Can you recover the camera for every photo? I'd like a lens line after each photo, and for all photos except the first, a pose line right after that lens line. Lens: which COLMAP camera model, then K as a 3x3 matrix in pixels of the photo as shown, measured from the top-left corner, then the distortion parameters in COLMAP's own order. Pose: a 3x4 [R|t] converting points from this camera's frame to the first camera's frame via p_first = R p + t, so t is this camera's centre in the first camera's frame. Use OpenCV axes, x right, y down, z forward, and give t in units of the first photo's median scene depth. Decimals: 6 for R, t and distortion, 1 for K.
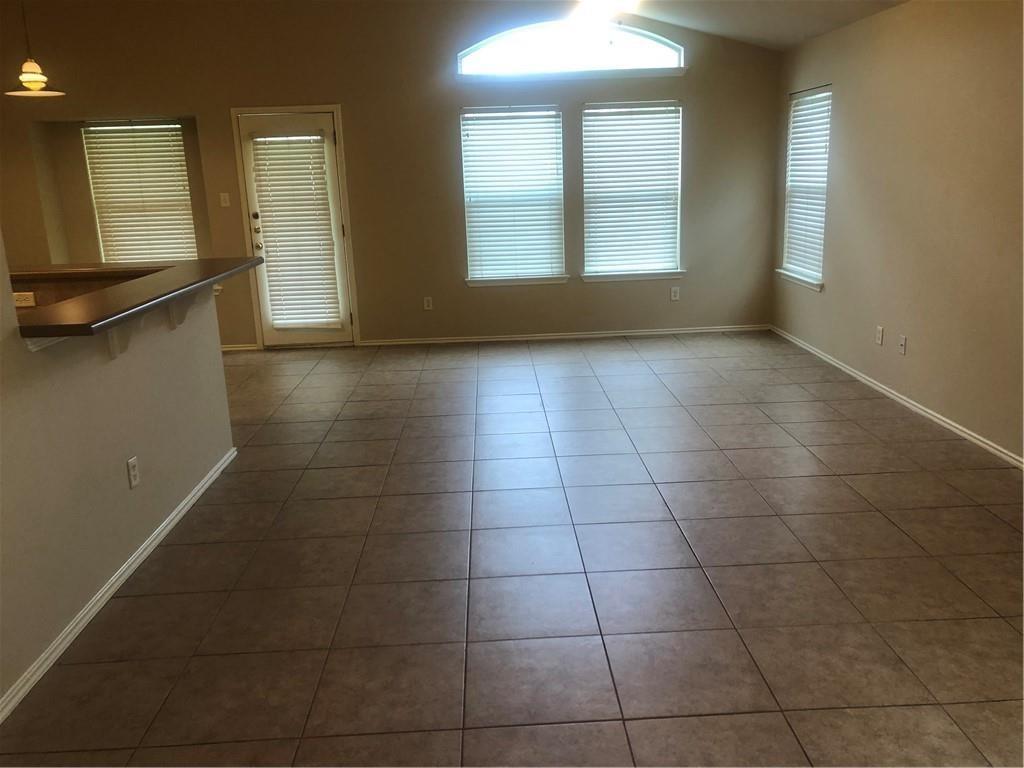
lens RADIAL K [[842.2, 0, 511.4], [0, 842.2, 383.6], [0, 0, 1]] dist [0.000089, 0.010022]
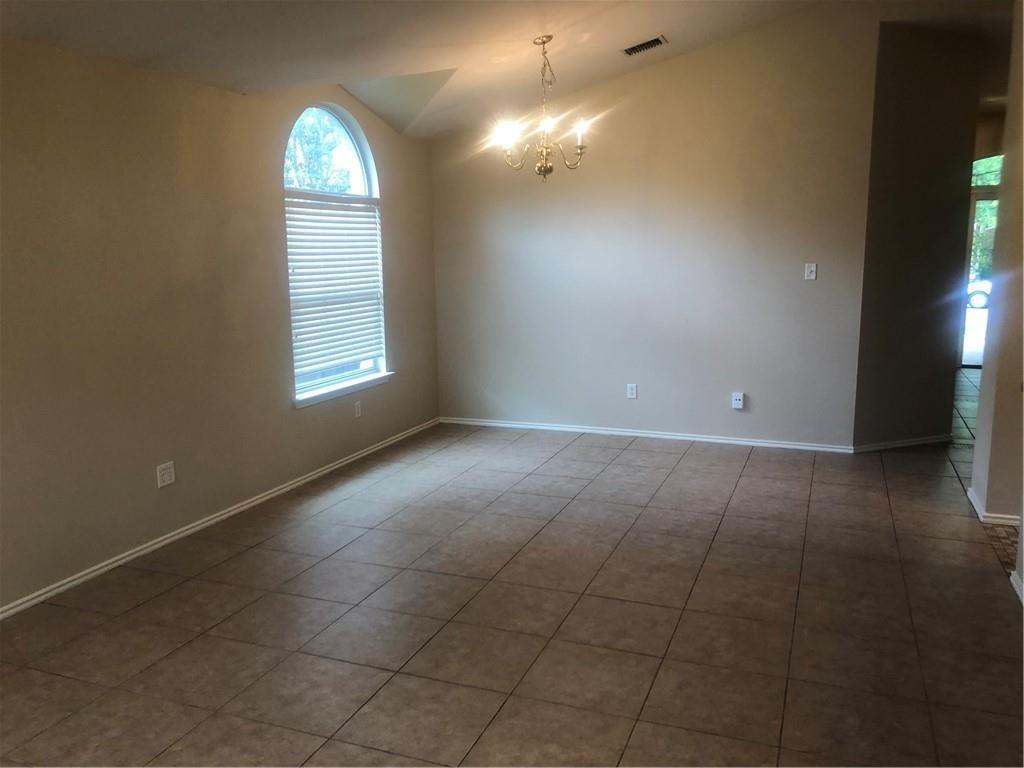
lens RADIAL K [[842.2, 0, 512.9], [0, 842.2, 381.5], [0, 0, 1]] dist [0.000089, 0.010022]
pose [[-0.922266, -0.018245, 0.386125, -0.250753], [0.134629, 0.921186, 0.365091, -0.430223], [-0.362354, 0.388695, -0.847122, 1.691650]]
